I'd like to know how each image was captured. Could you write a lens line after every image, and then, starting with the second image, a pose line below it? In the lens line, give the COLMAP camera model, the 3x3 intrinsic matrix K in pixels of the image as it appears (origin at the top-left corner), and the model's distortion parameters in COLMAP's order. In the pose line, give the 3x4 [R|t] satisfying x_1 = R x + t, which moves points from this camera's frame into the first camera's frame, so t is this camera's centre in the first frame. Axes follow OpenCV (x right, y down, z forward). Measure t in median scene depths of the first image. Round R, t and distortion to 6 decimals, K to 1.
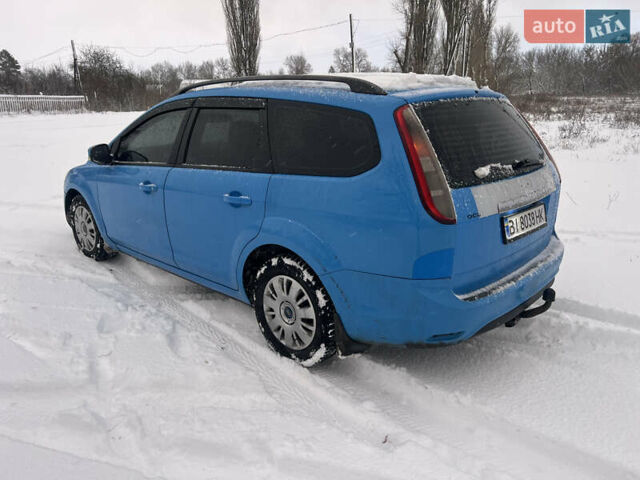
lens RADIAL K [[480.9, 0, 320.0], [0, 480.9, 240.0], [0, 0, 1]] dist [0.063458, -0.065807]
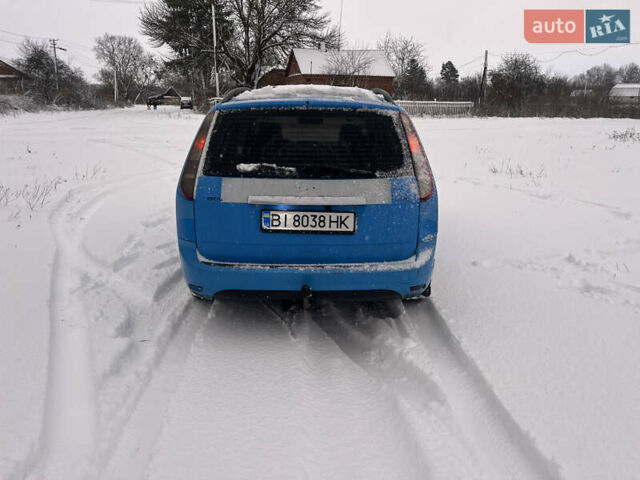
lens RADIAL K [[480.9, 0, 320.0], [0, 480.9, 240.0], [0, 0, 1]] dist [0.063458, -0.065807]
pose [[0.688701, 0.207026, -0.694860, 0.103502], [-0.214279, 0.973676, 0.077716, -0.007524], [0.692658, 0.095371, 0.714933, 0.021445]]
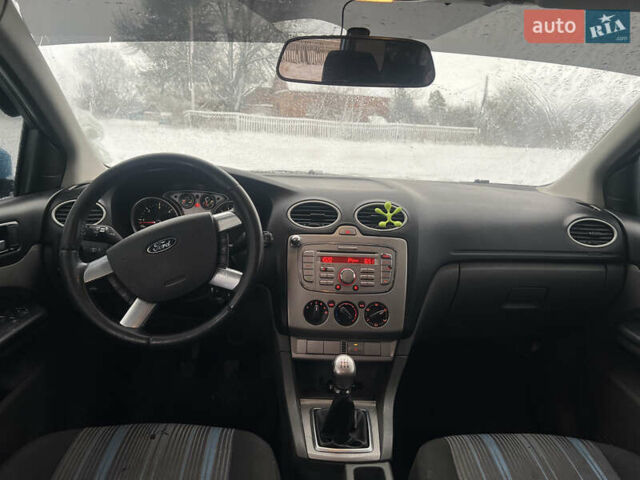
lens RADIAL K [[480.9, 0, 320.0], [0, 480.9, 240.0], [0, 0, 1]] dist [0.063458, -0.065807]
pose [[0.708941, 0.198723, -0.676691, -0.007021], [-0.248881, 0.968246, 0.023601, -0.024194], [0.659894, 0.151684, 0.735888, 0.114901]]
